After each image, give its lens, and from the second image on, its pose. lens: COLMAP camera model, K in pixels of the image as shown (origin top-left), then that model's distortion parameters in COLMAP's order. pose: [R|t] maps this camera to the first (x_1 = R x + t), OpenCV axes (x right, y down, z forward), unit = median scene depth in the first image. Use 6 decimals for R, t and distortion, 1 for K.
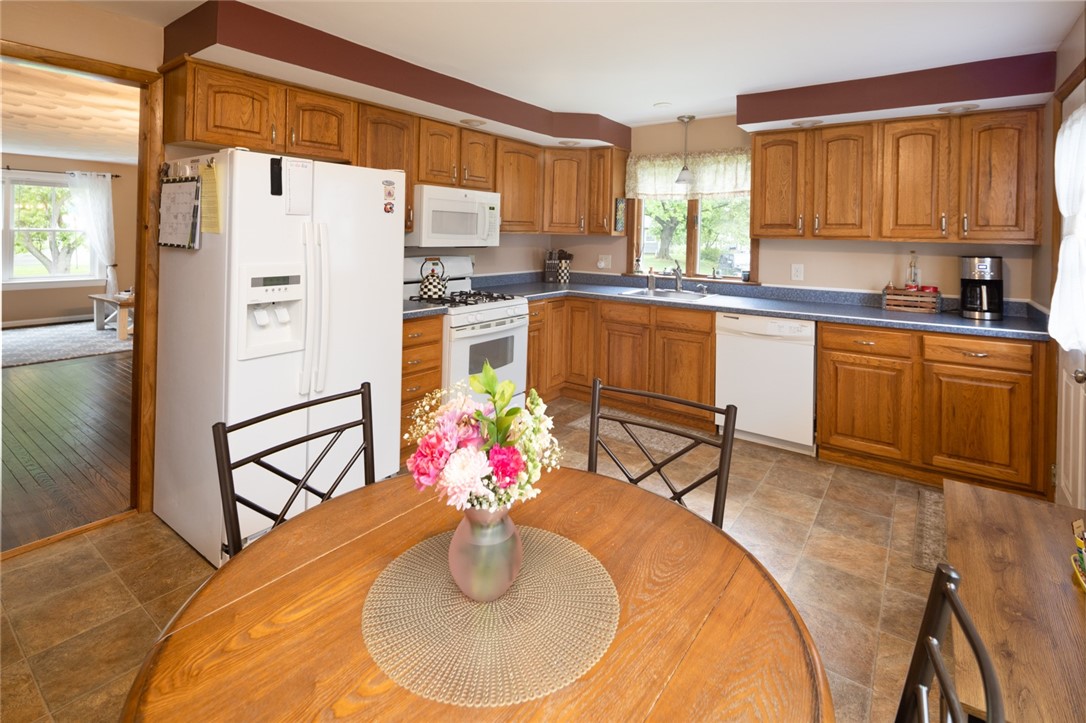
lens RADIAL K [[515.1, 0, 542.4], [0, 515.1, 231.0], [0, 0, 1]] dist [-0.000207, -0.000171]
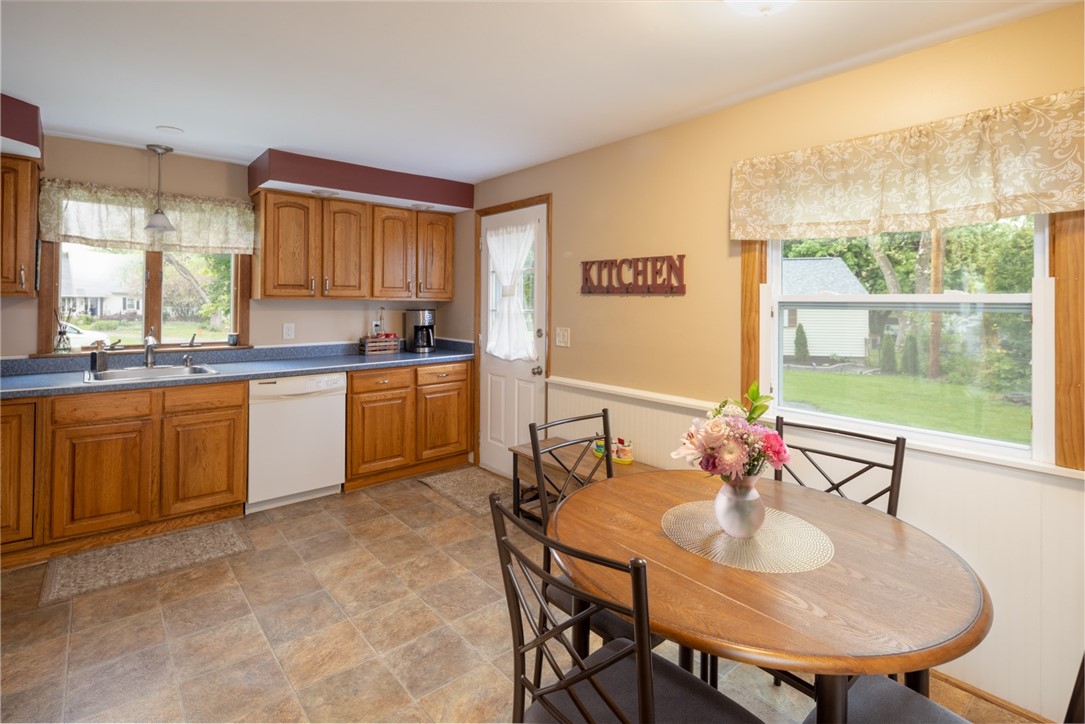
lens RADIAL K [[522.6, 0, 536.6], [0, 522.6, 292.0], [0, 0, 1]] dist [-0.000115, -0.000399]
pose [[0.241424, -0.001299, 0.970419, -0.447269], [-0.010390, 0.999938, 0.003924, -0.008454], [-0.970364, -0.011030, 0.241396, 0.293043]]
